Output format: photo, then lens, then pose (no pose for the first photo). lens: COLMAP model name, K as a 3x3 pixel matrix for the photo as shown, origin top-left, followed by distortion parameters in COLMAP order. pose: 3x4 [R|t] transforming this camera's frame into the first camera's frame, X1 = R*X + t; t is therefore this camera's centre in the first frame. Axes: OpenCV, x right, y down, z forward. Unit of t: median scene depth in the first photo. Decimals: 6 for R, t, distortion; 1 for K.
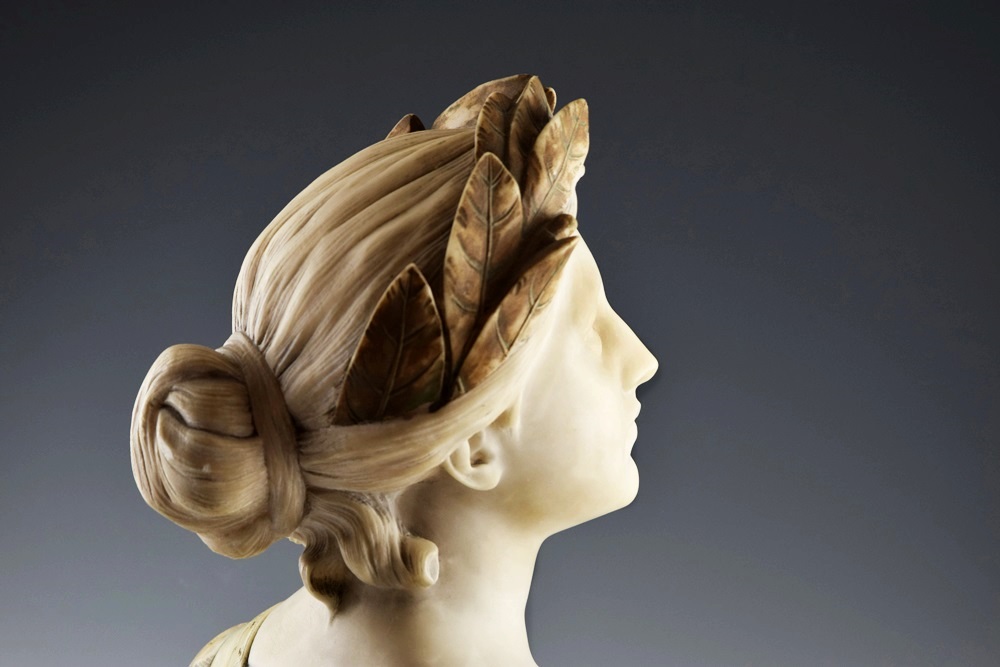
lens RADIAL K [[2299.3, 0, 498.3], [0, 2299.3, 334.8], [0, 0, 1]] dist [0.031002, 0.000000]
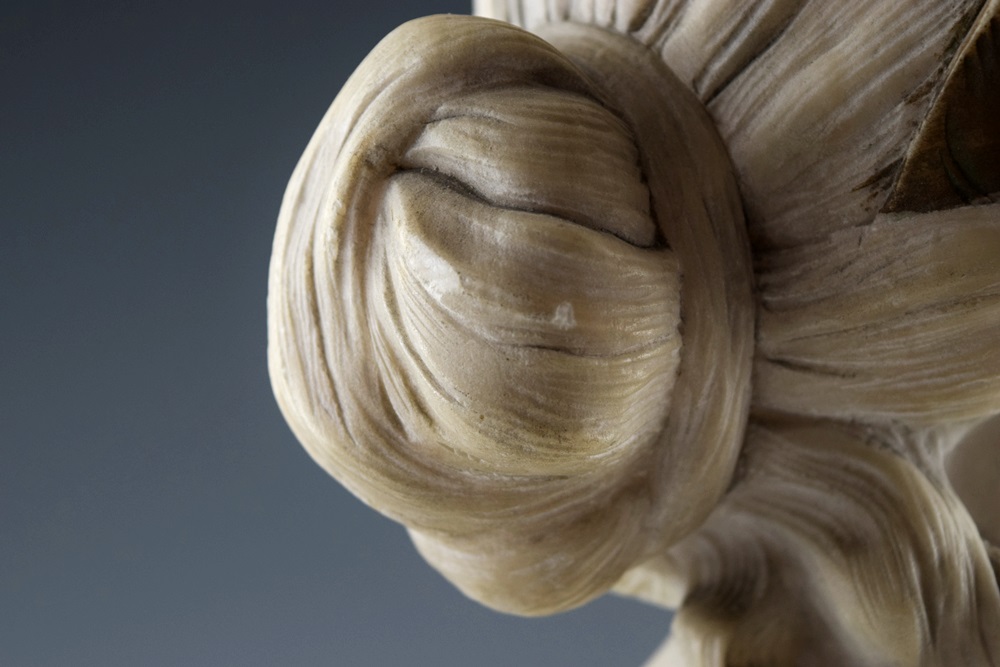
lens RADIAL K [[2299.3, 0, 502.7], [0, 2299.3, 332.1], [0, 0, 1]] dist [0.031002, 0.000000]
pose [[0.982622, 0.022666, 0.184227, -0.196979], [0.001169, 0.991741, -0.128253, 0.103737], [-0.185613, 0.126239, 0.974480, 0.648637]]
